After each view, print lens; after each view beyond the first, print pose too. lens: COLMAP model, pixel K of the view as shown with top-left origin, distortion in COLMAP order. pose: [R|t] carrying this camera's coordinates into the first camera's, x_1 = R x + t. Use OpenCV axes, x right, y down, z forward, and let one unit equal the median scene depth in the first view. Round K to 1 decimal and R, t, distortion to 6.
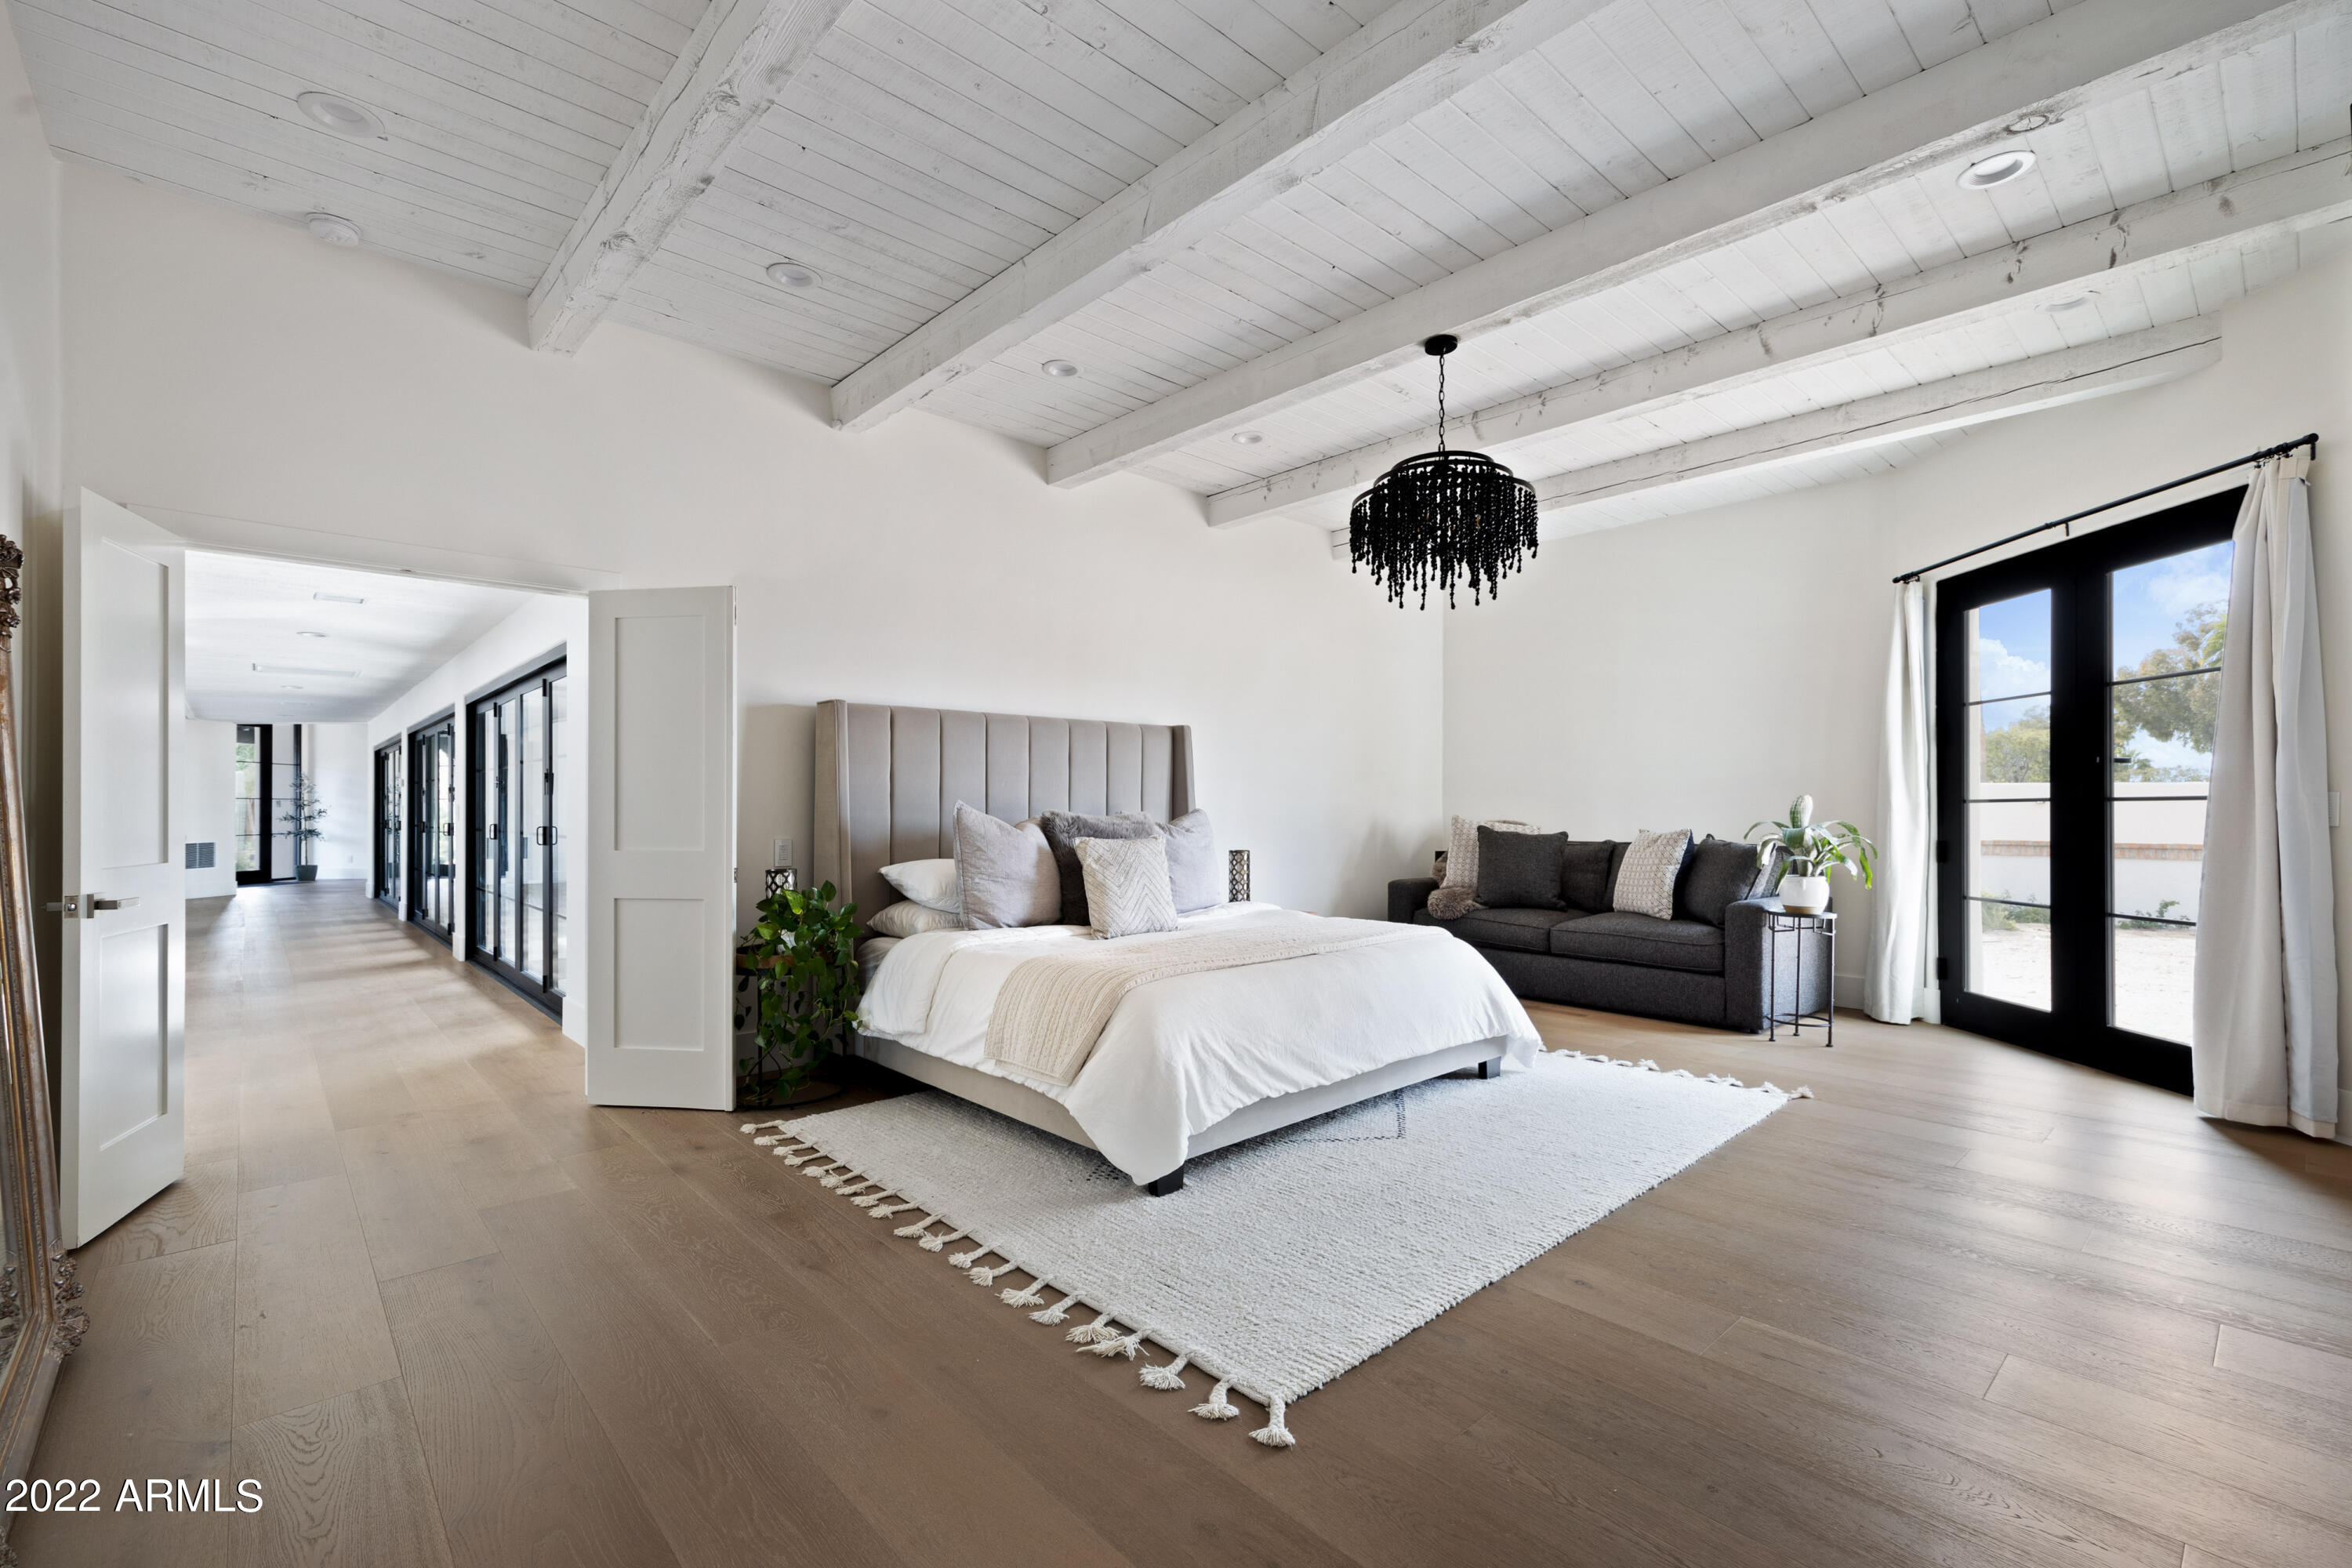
lens RADIAL K [[1002.0, 0, 1179.7], [0, 1002.0, 781.4], [0, 0, 1]] dist [-0.001575, -0.000244]
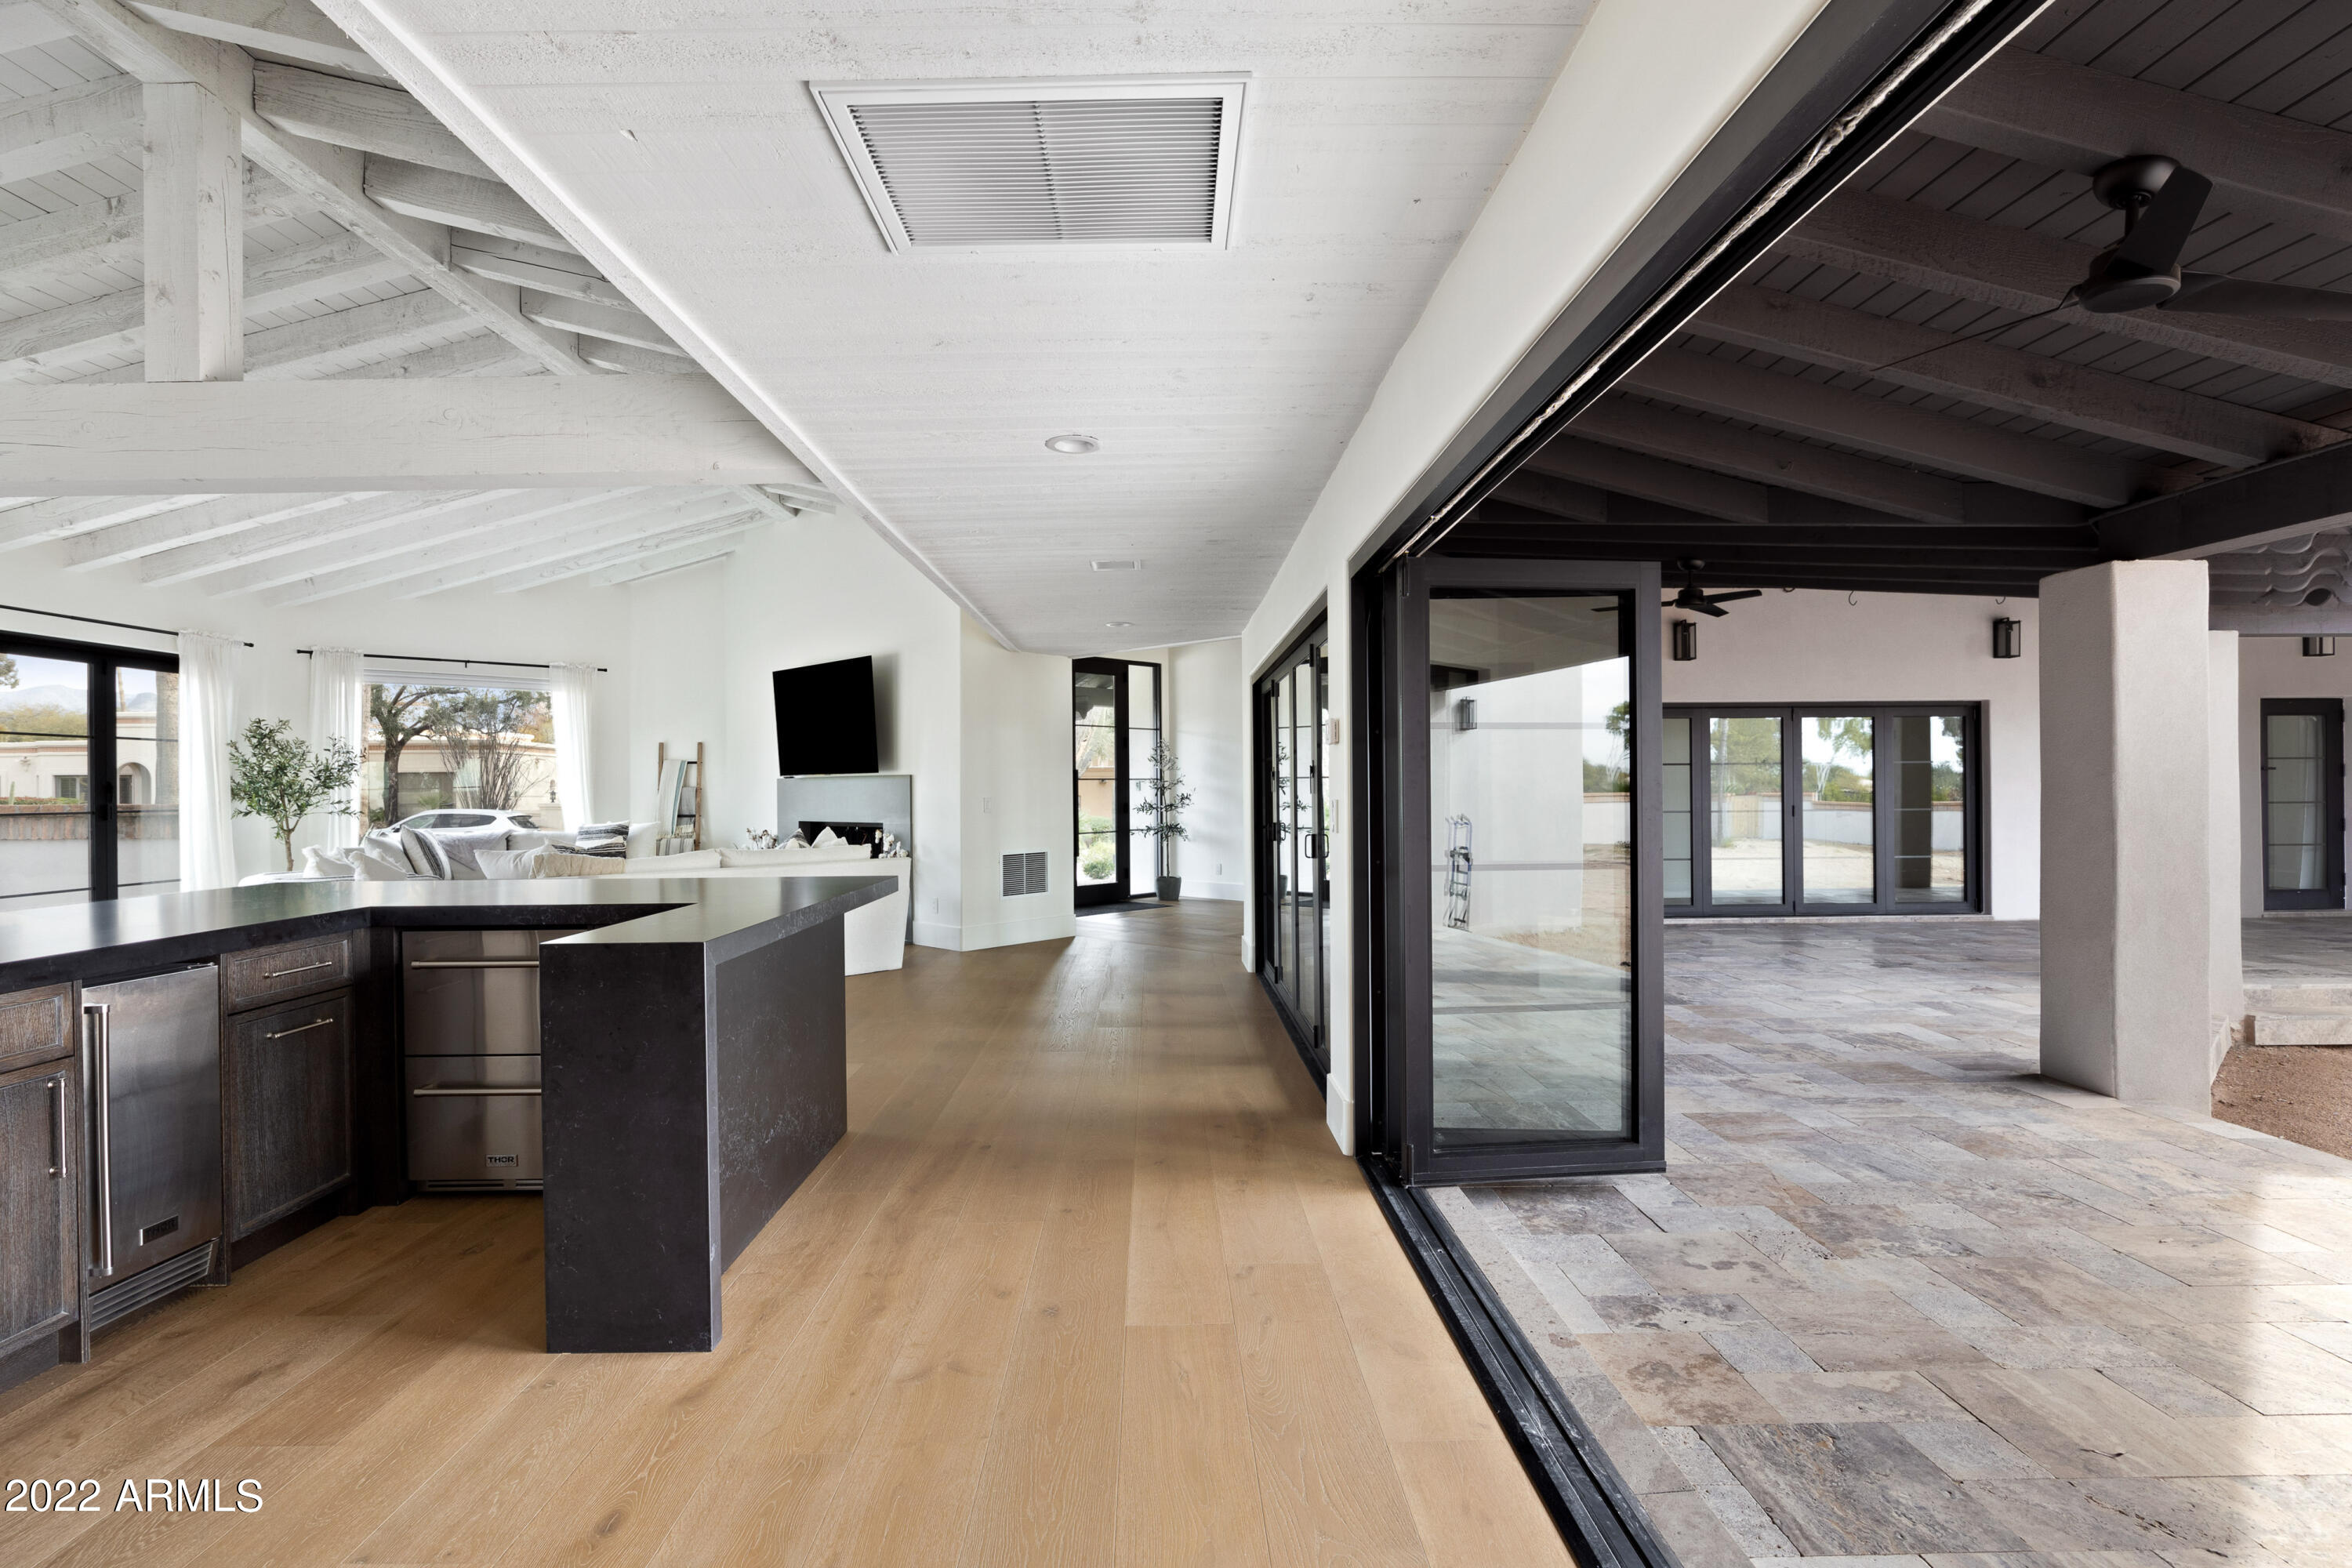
lens RADIAL K [[1182.4, 0, 1193.9], [0, 1182.4, 795.8], [0, 0, 1]] dist [-0.018381, 0.003074]
pose [[0.755175, 0.005014, -0.655504, -0.343700], [0.007719, 0.999833, 0.016540, 0.016078], [0.655478, -0.017550, 0.755011, 0.417094]]
